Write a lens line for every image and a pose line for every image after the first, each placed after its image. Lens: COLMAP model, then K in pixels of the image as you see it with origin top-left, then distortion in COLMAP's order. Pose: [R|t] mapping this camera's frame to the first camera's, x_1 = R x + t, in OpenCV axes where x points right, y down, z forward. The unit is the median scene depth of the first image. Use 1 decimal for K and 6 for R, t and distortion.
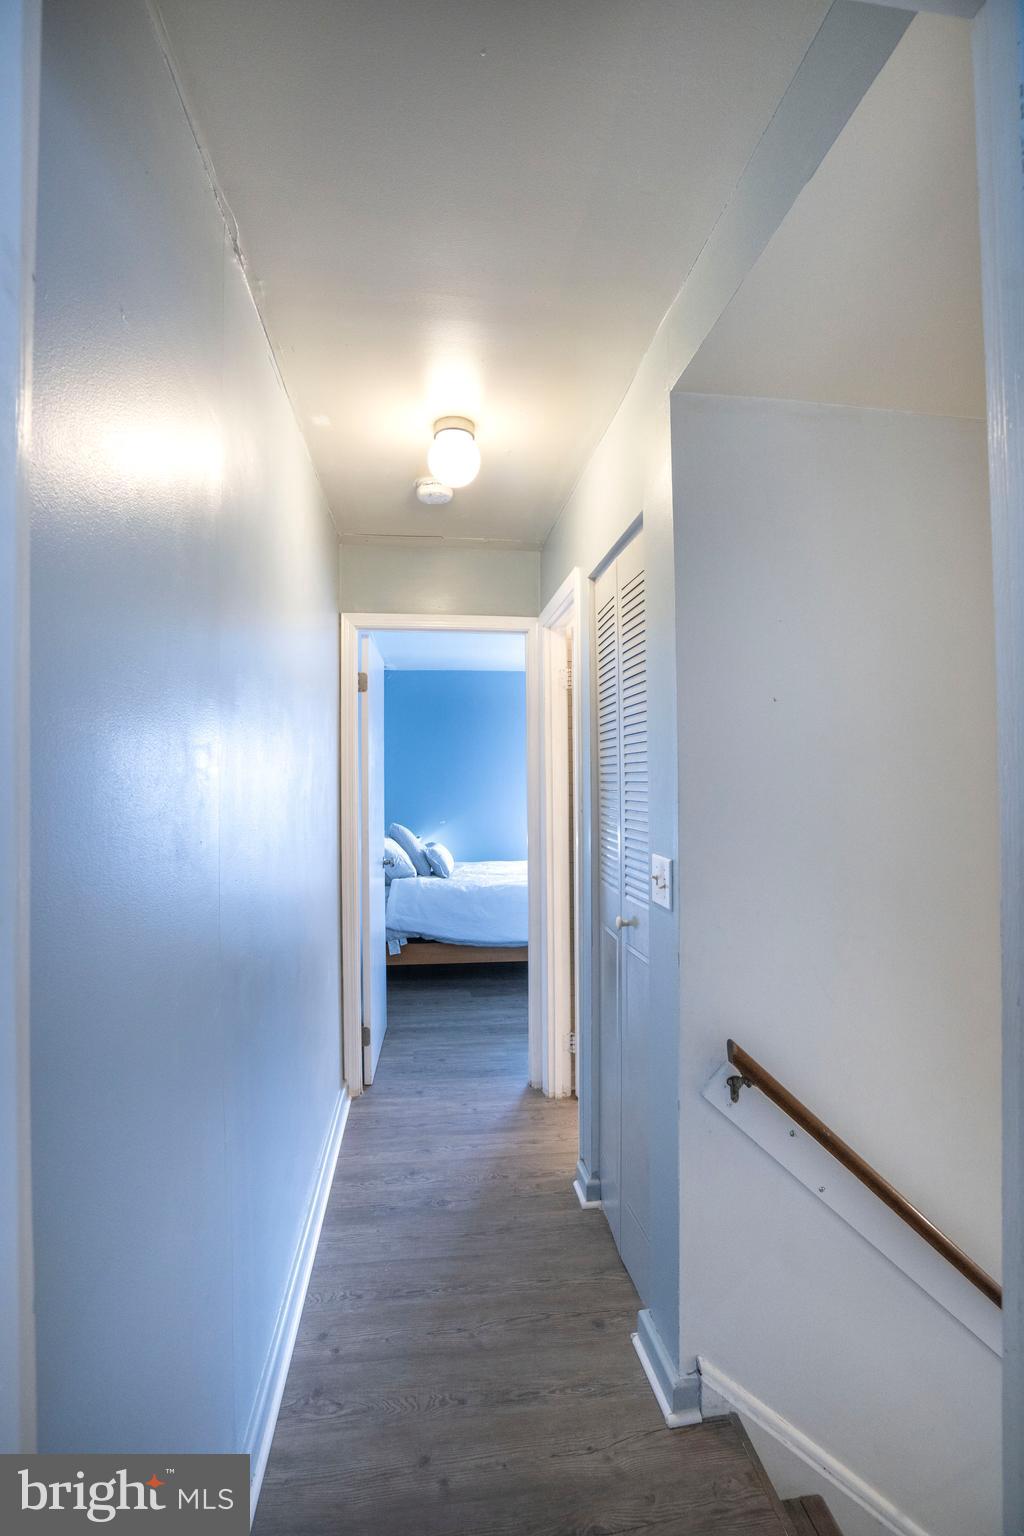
lens RADIAL K [[718.6, 0, 512.0], [0, 718.6, 768.0], [0, 0, 1]] dist [-0.073402, 0.041705]
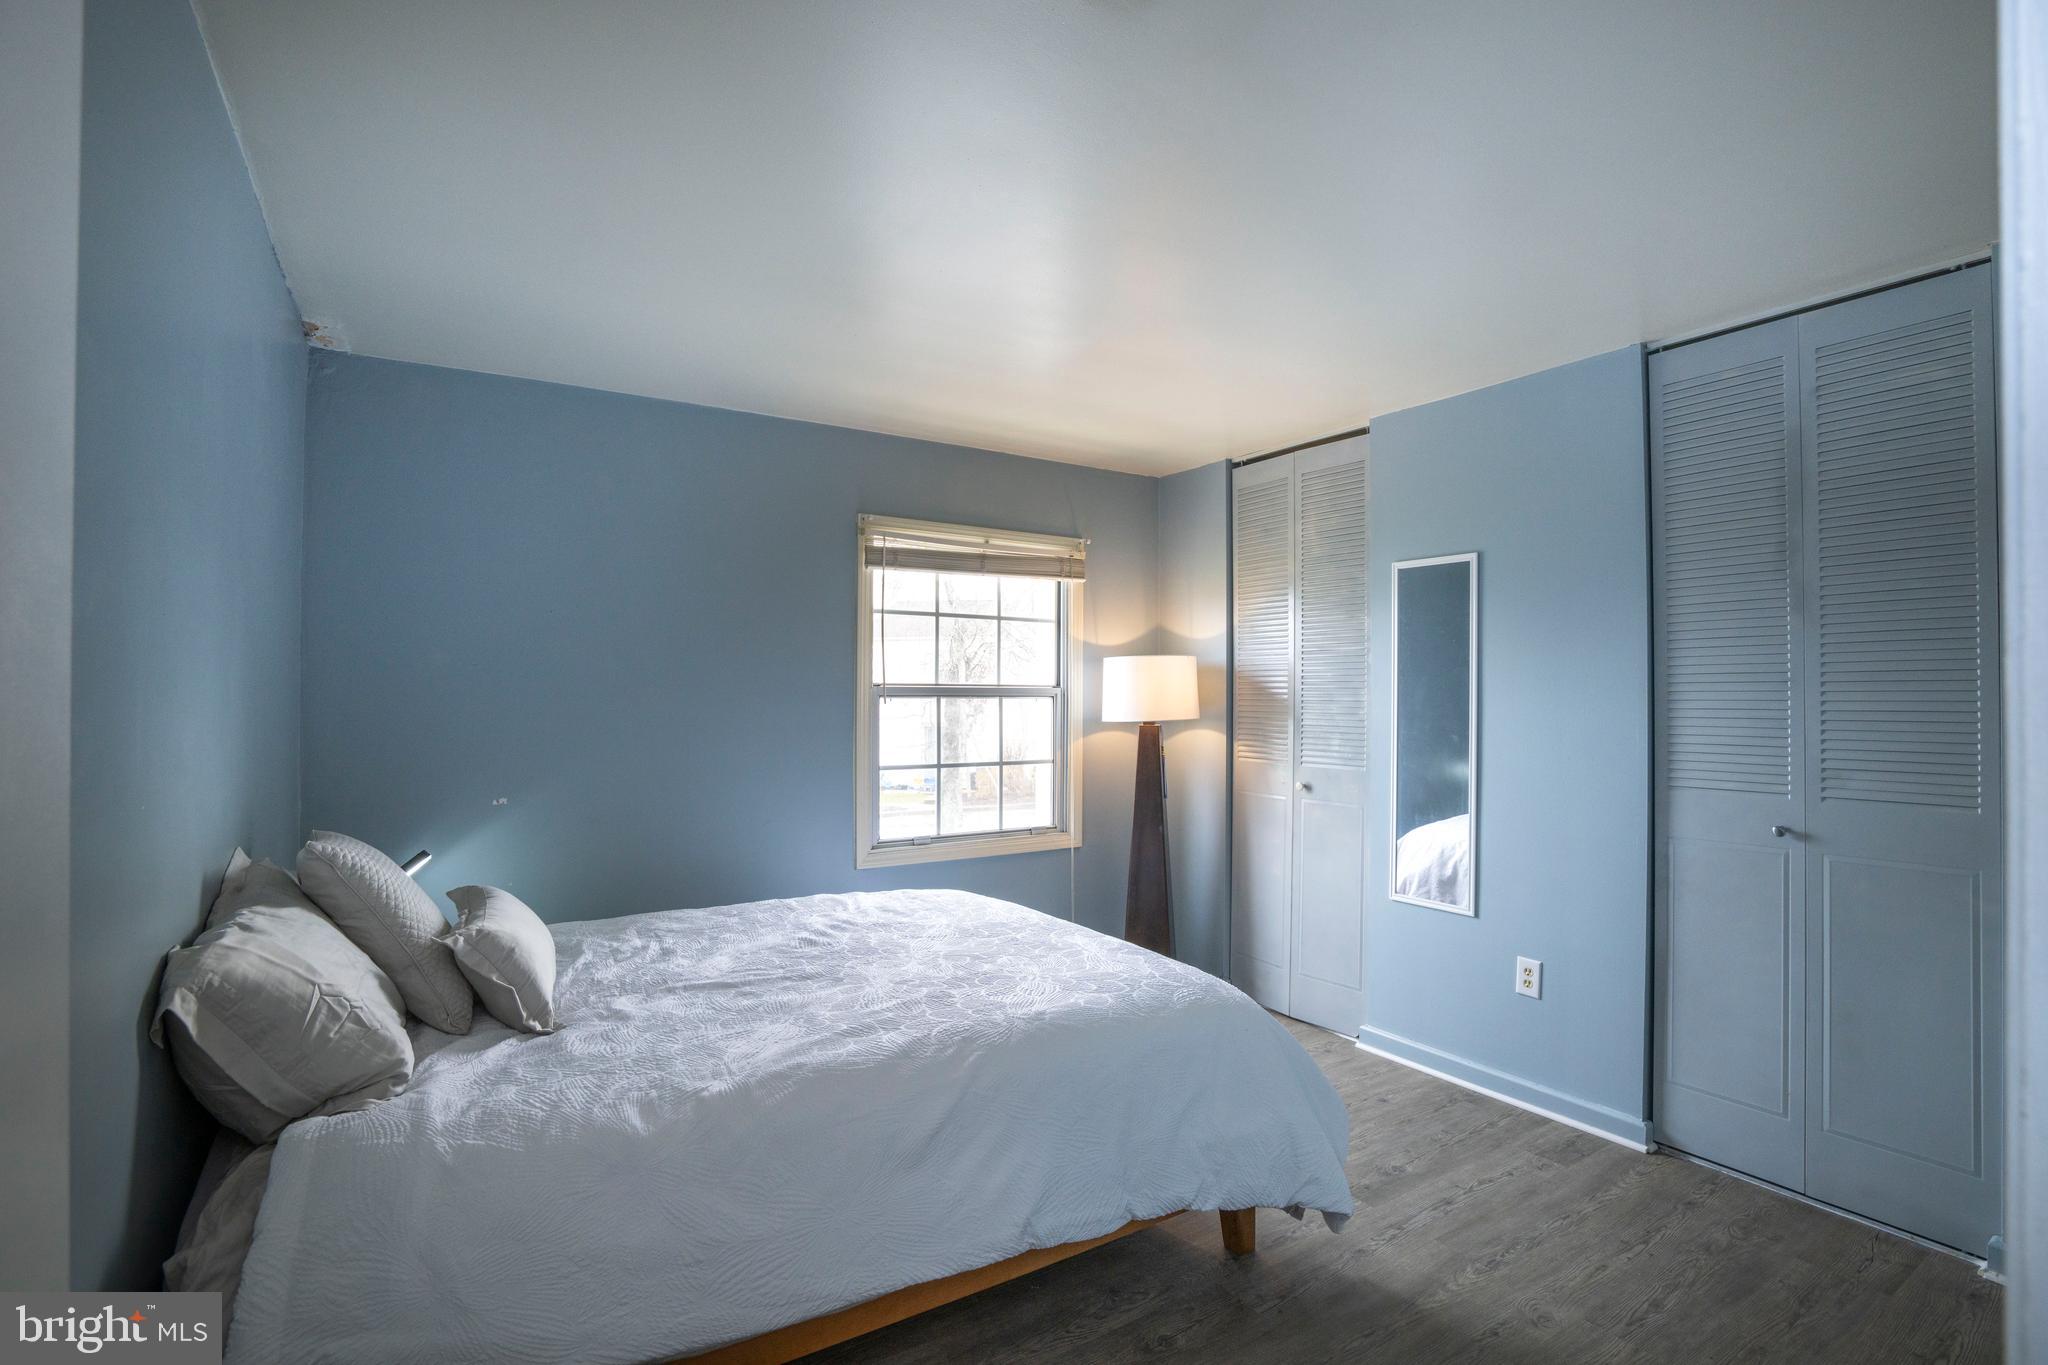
lens RADIAL K [[981.1, 0, 1024.0], [0, 981.1, 682.5], [0, 0, 1]] dist [-0.000341, 0.044948]
pose [[0.910093, 0.016271, 0.414084, -0.079431], [-0.021819, 0.999724, 0.008674, 0.008980], [-0.413829, -0.016929, 0.910197, 0.566137]]
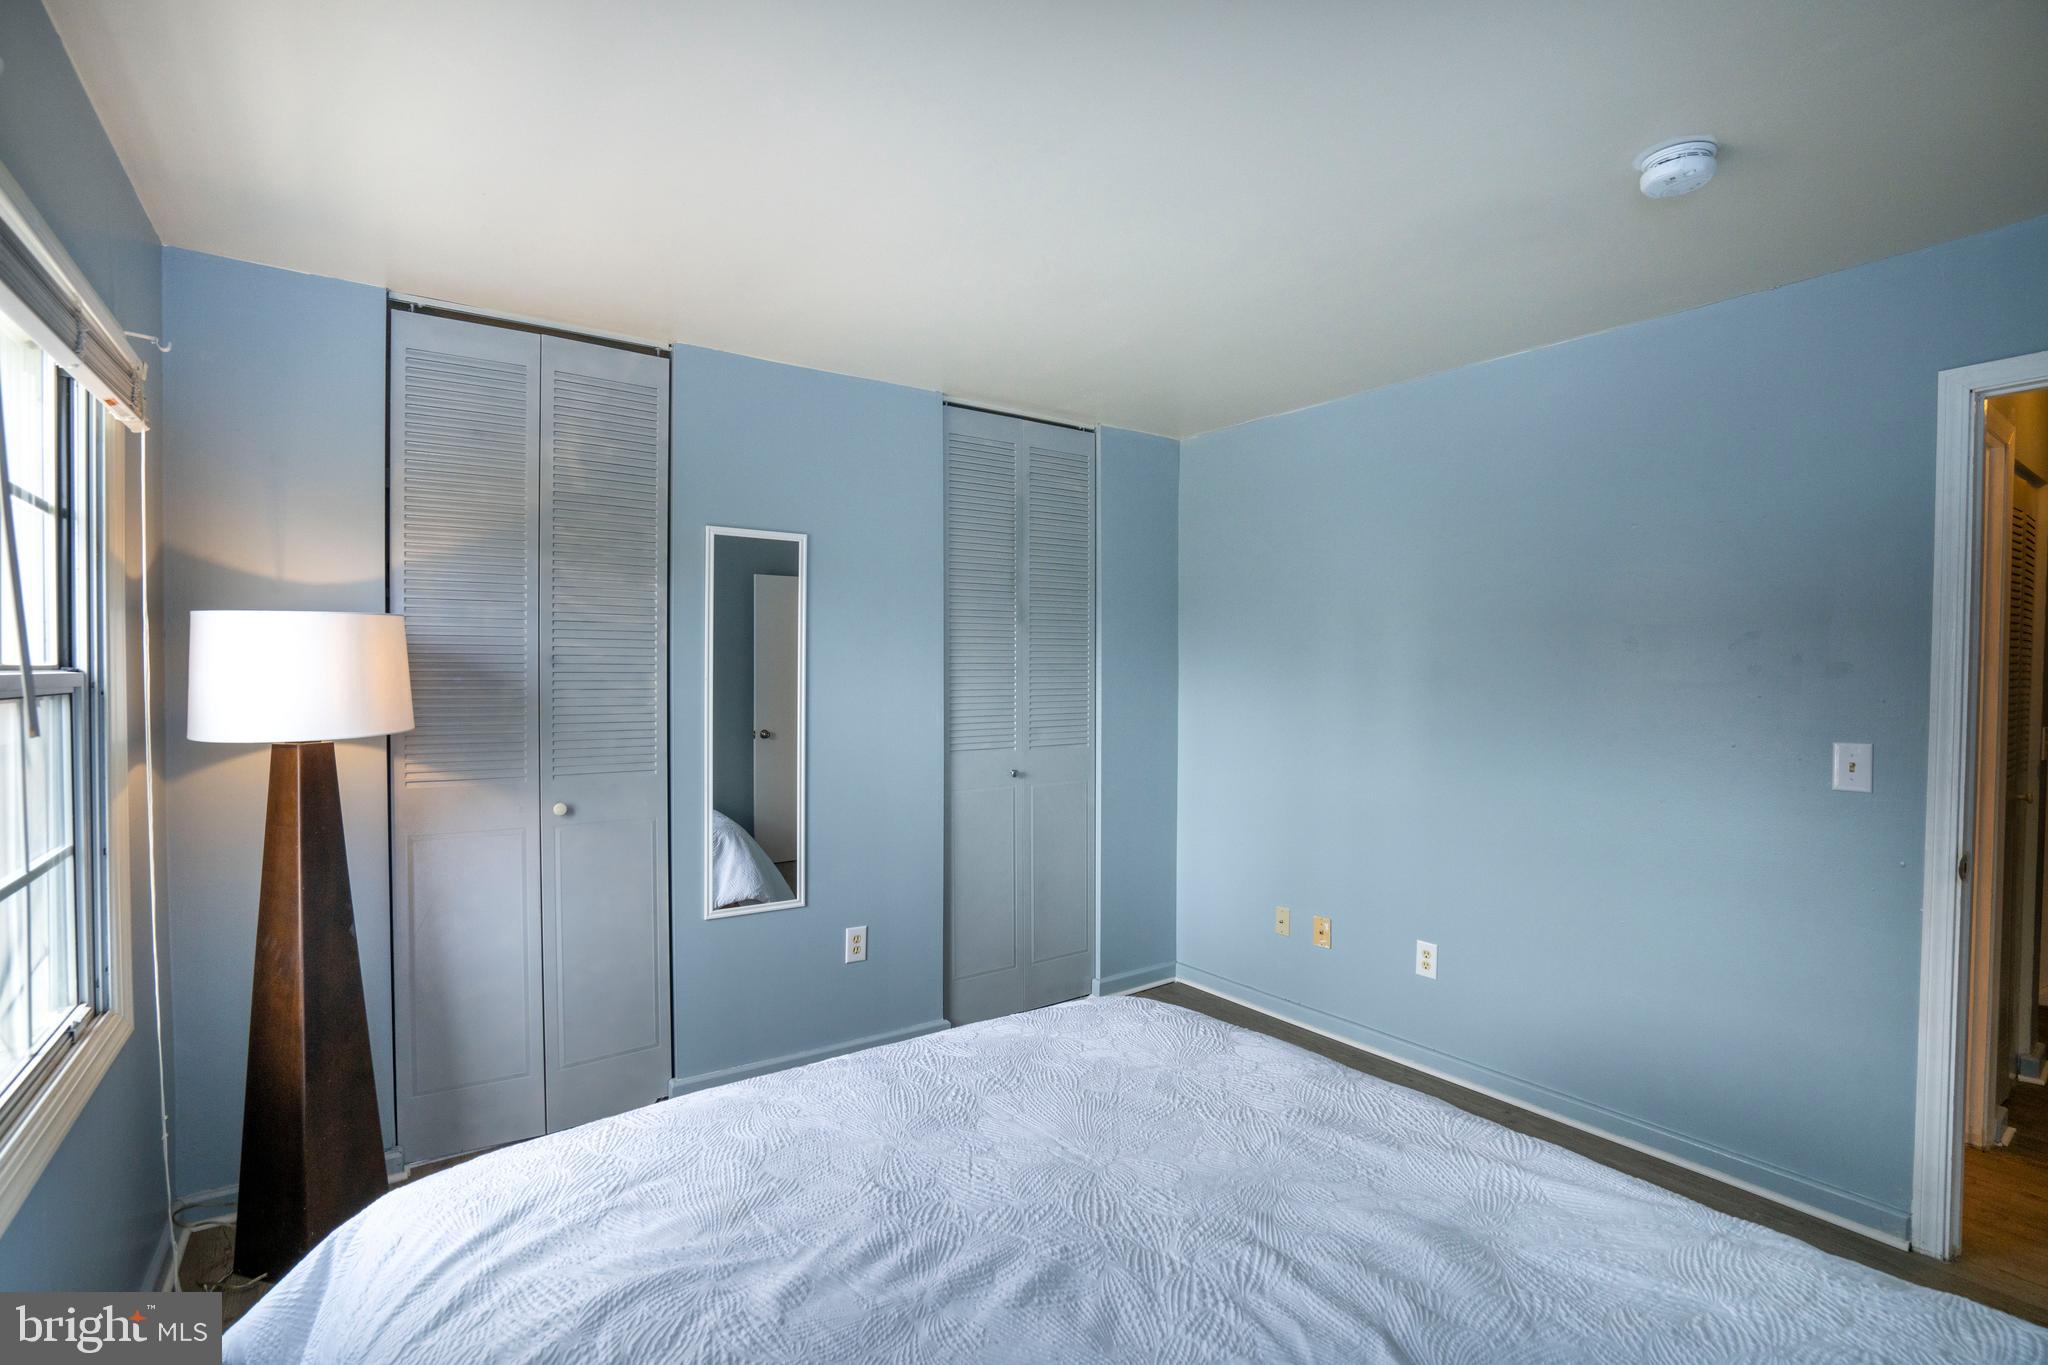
lens RADIAL K [[958.2, 0, 1019.5], [0, 958.2, 687.4], [0, 0, 1]] dist [-0.073402, 0.041705]
pose [[-0.454283, -0.011413, 0.890784, -0.117623], [-0.022832, 0.999739, 0.001165, 0.013258], [-0.890565, -0.019809, -0.454425, 0.912722]]
